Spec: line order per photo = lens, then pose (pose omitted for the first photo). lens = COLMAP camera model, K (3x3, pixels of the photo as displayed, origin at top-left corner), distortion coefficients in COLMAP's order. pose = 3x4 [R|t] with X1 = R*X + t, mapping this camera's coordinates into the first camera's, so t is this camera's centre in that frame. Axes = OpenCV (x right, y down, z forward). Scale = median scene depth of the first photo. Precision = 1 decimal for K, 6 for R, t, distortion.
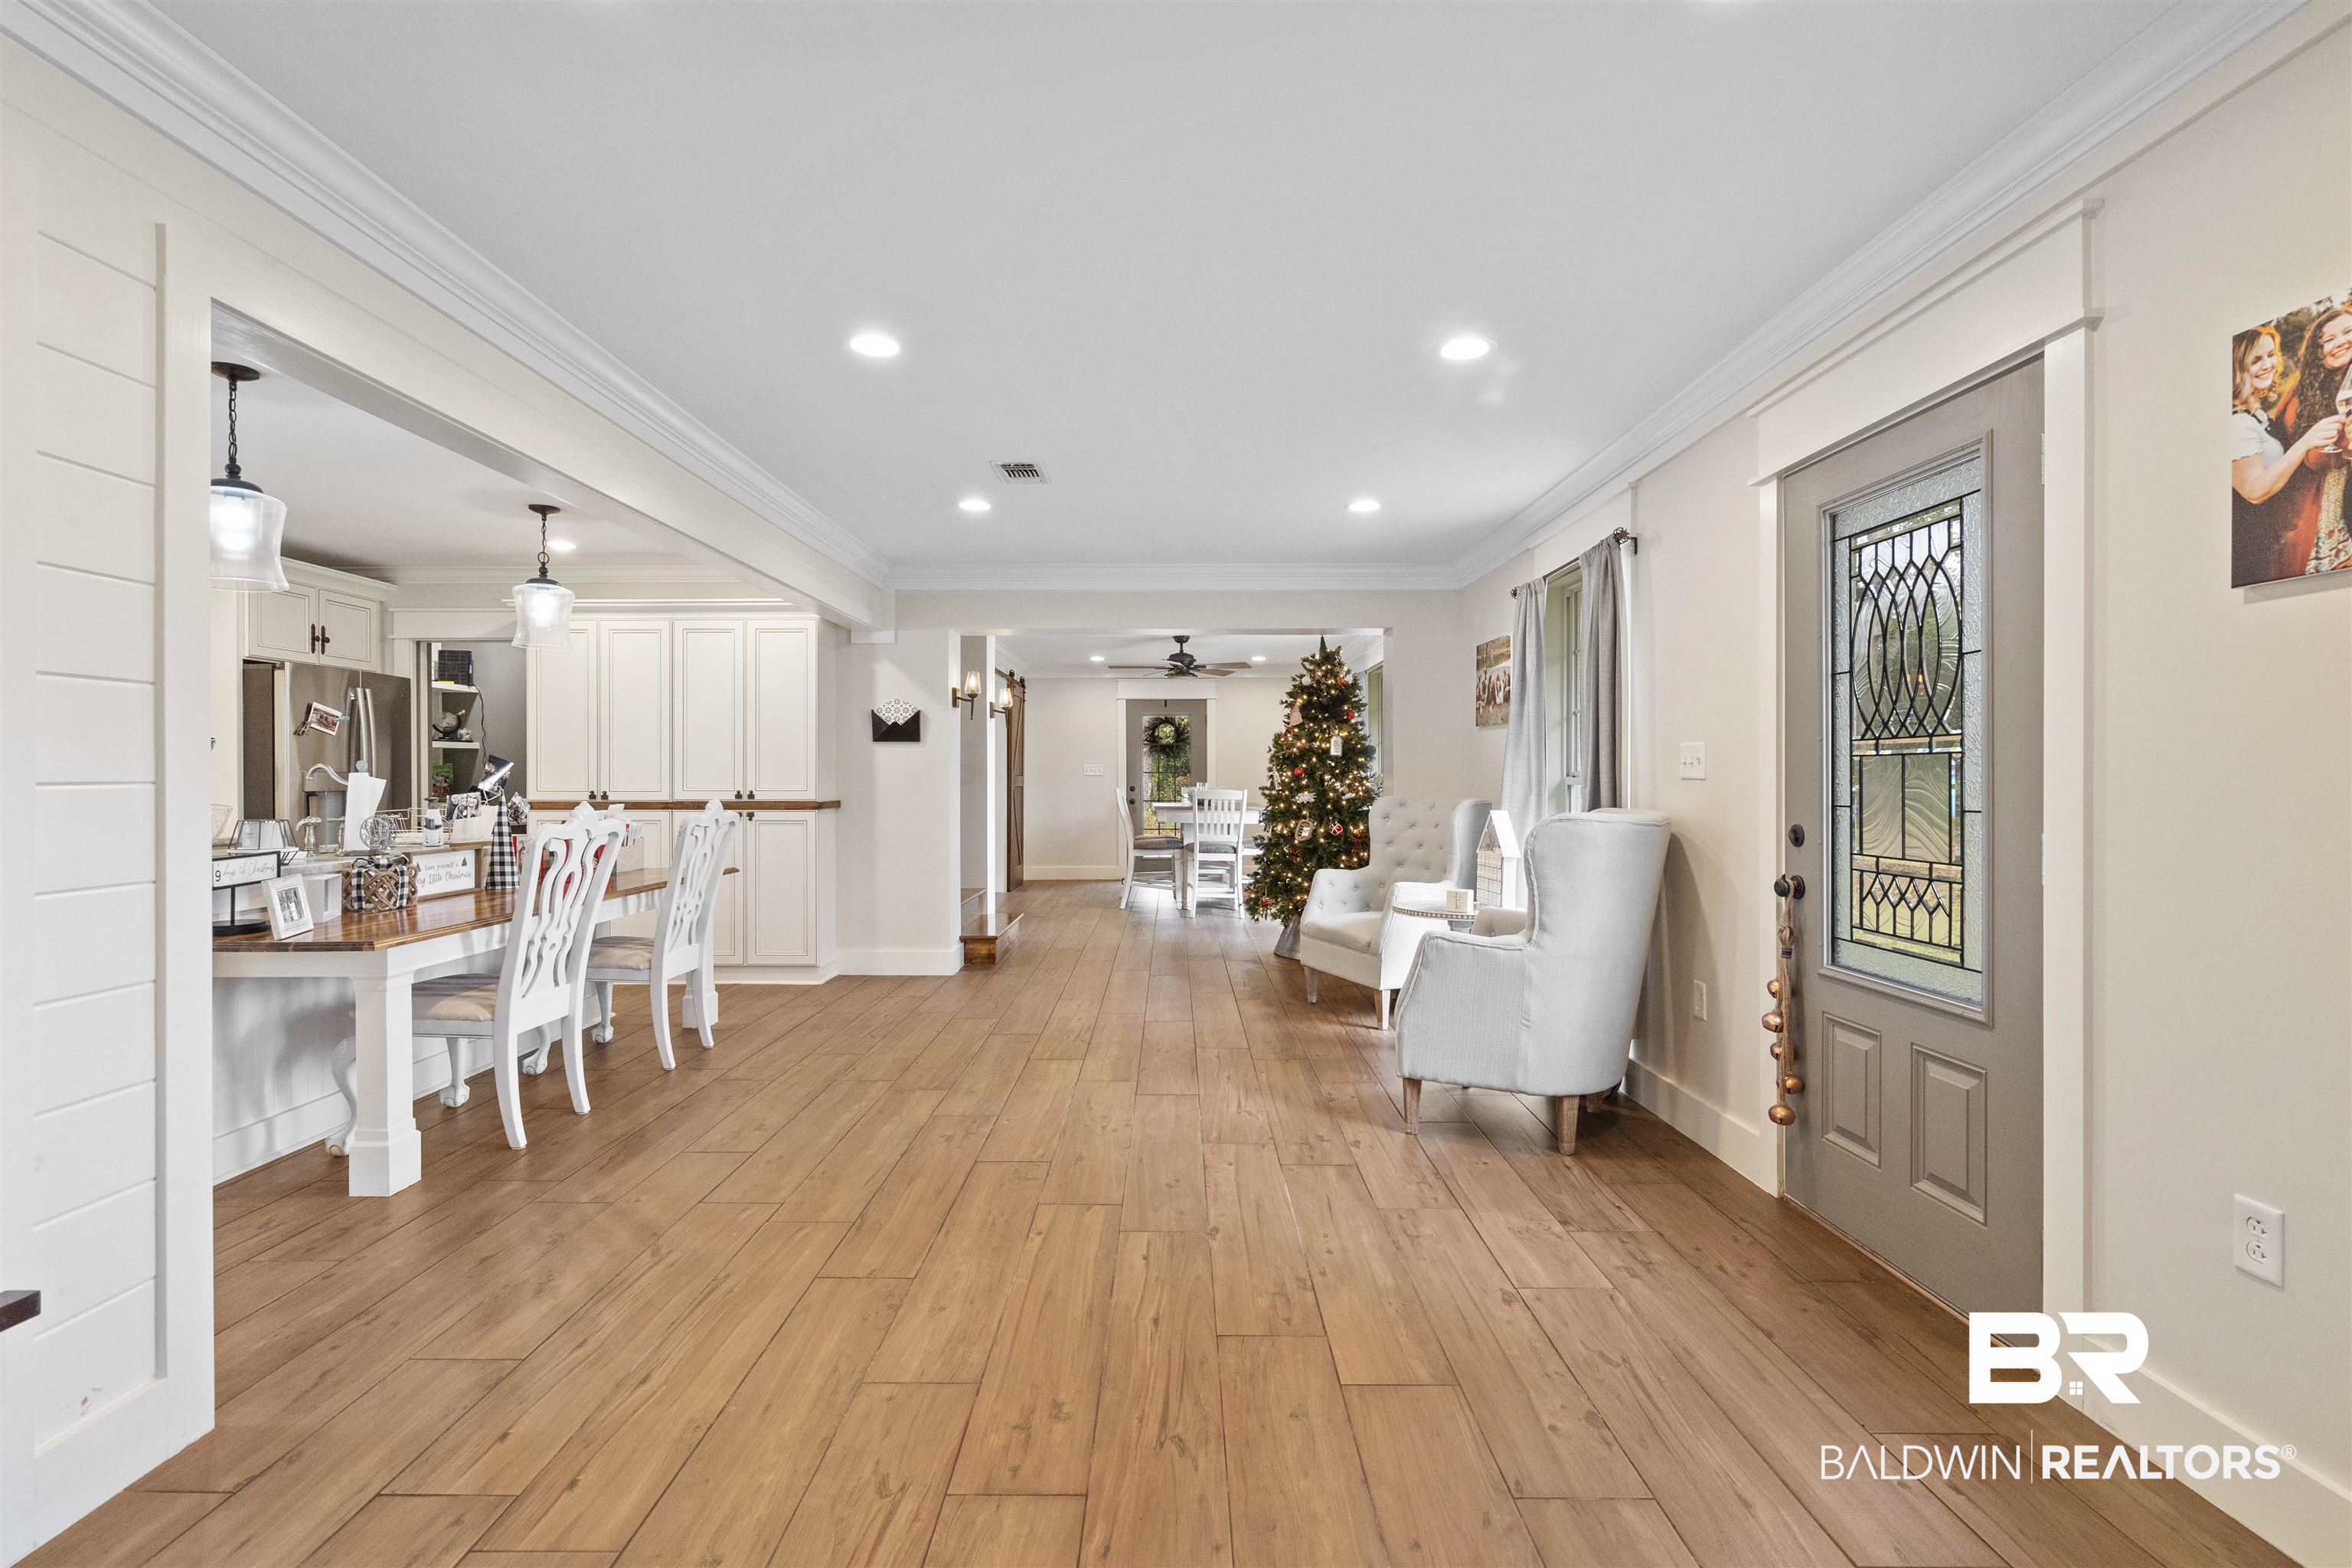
lens RADIAL K [[1062.3, 0, 1174.7], [0, 1062.3, 781.5], [0, 0, 1]] dist [-0.001303, -0.000061]
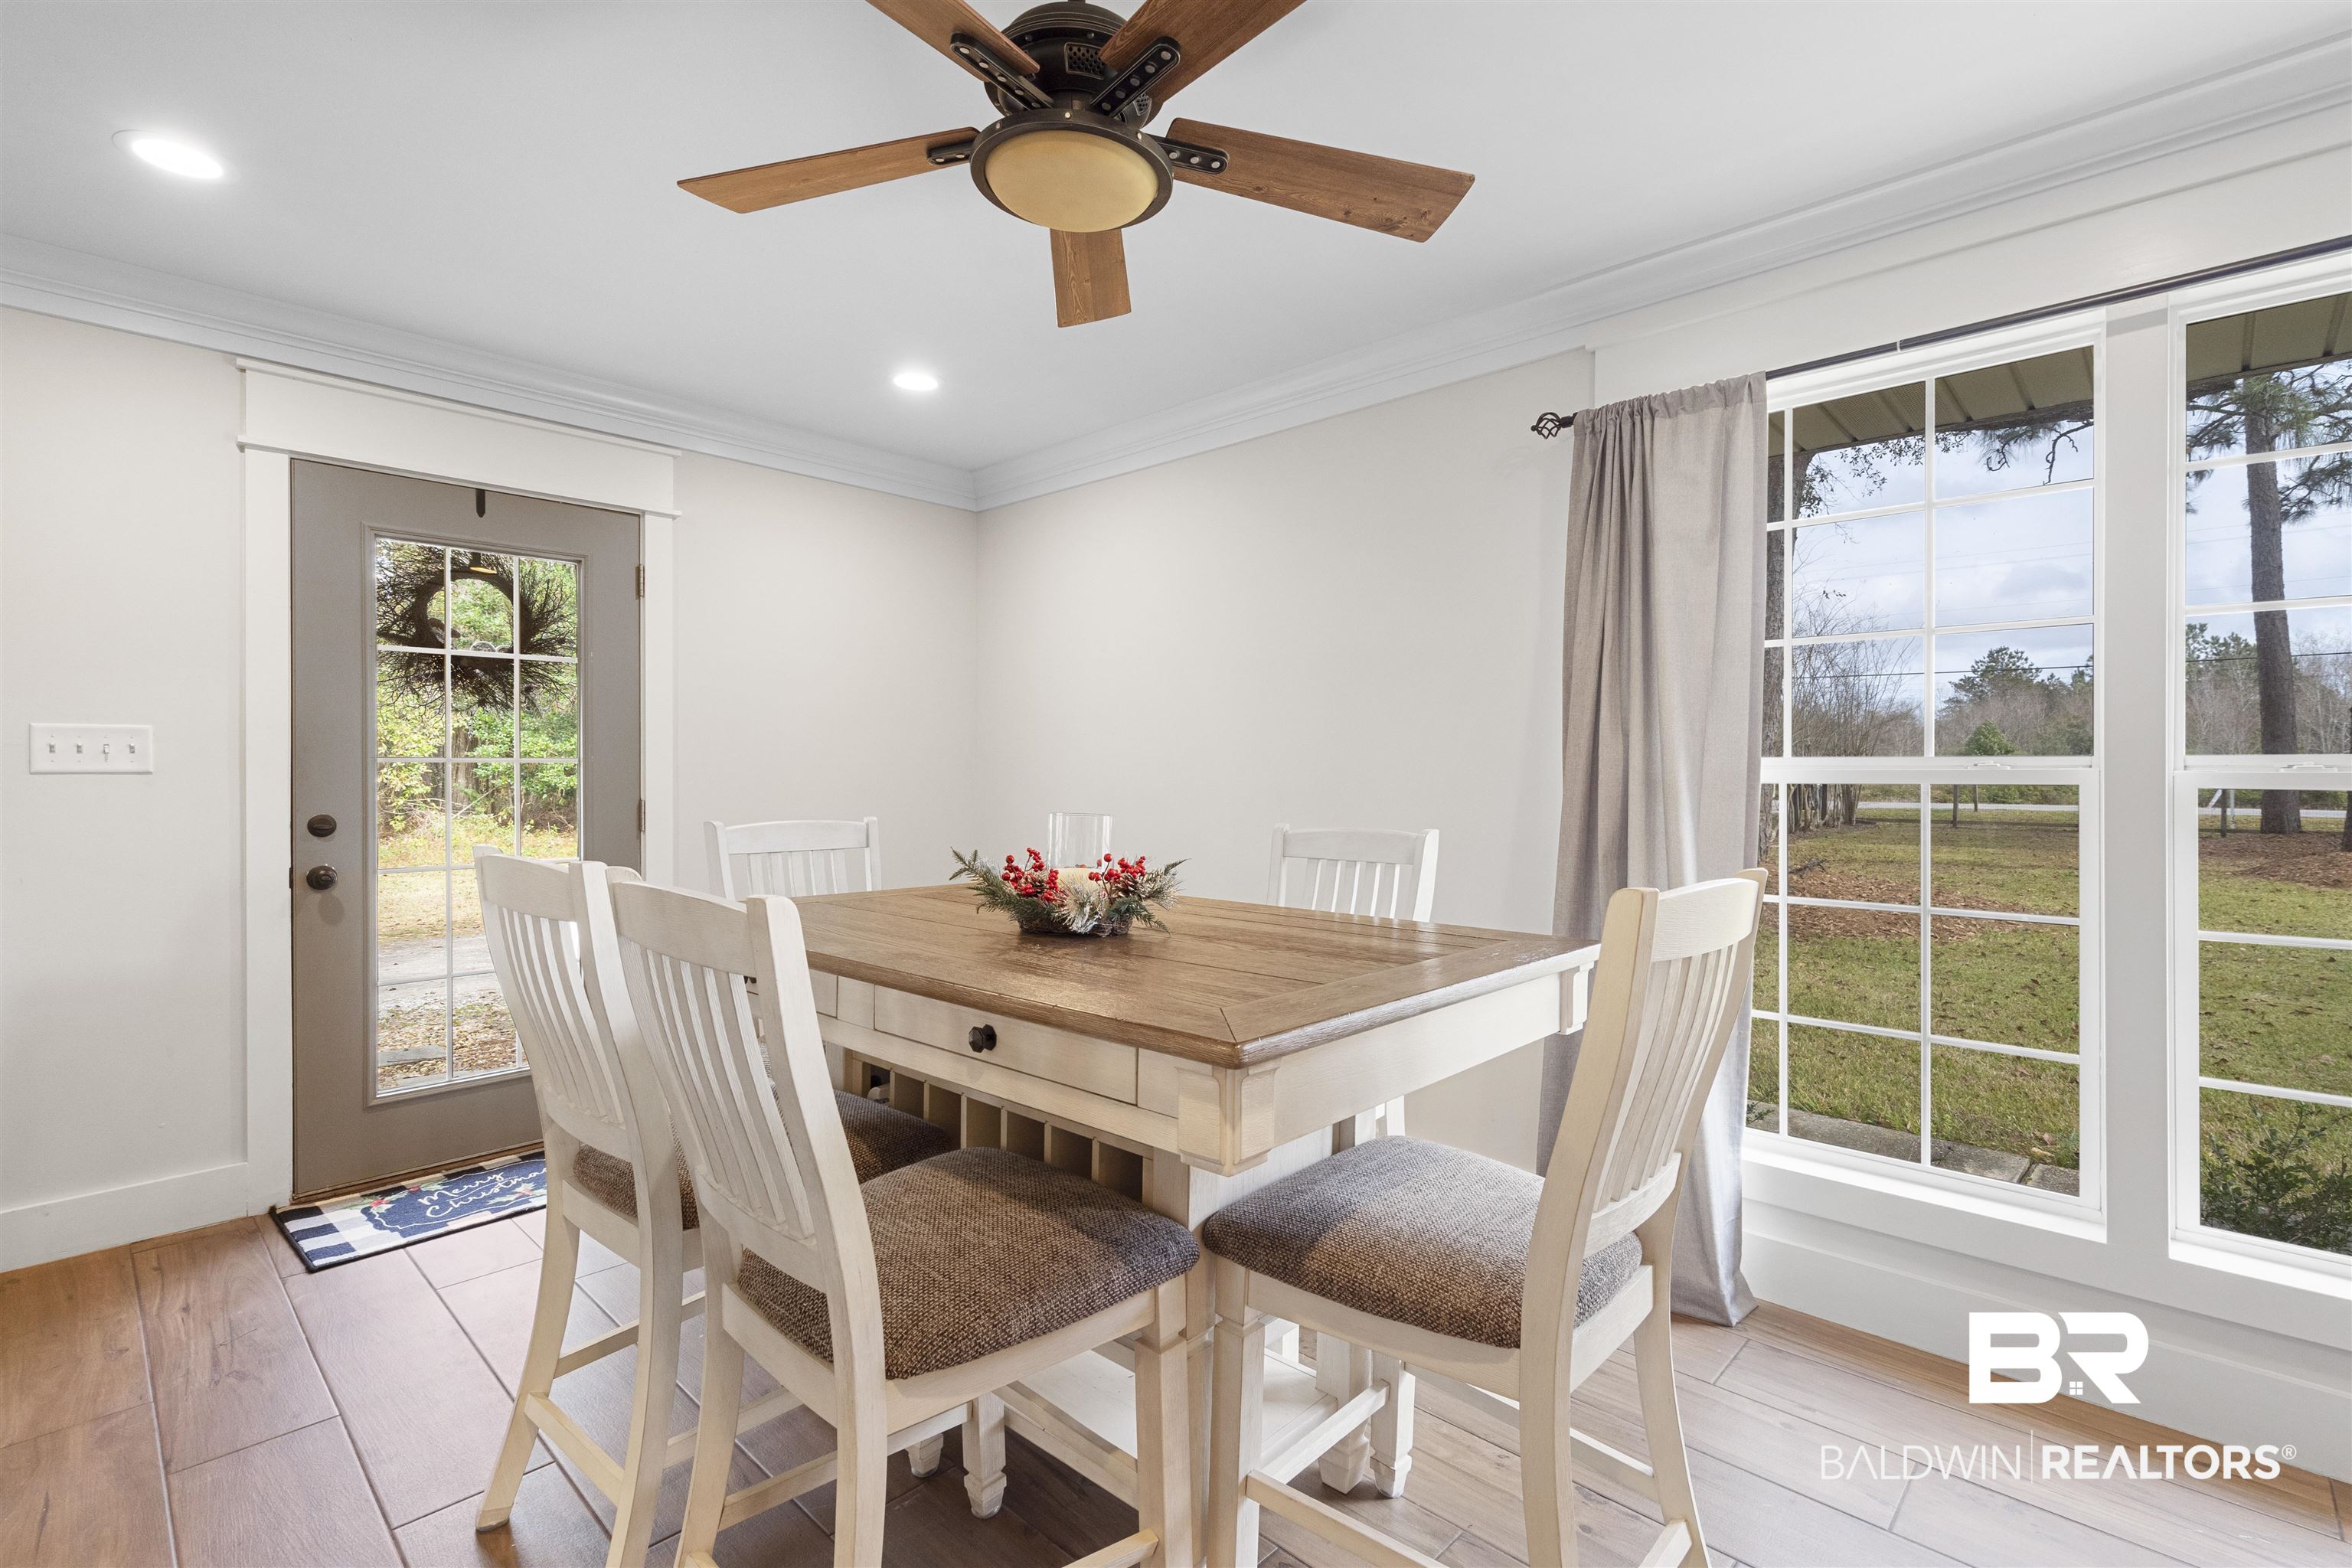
lens RADIAL K [[1062.3, 0, 1172.7], [0, 1062.3, 776.4], [0, 0, 1]] dist [-0.001303, -0.000061]
pose [[0.689055, -0.002697, 0.724704, -0.081562], [0.001754, 0.999996, 0.002054, -0.004633], [-0.724707, -0.000144, 0.689057, 0.689837]]
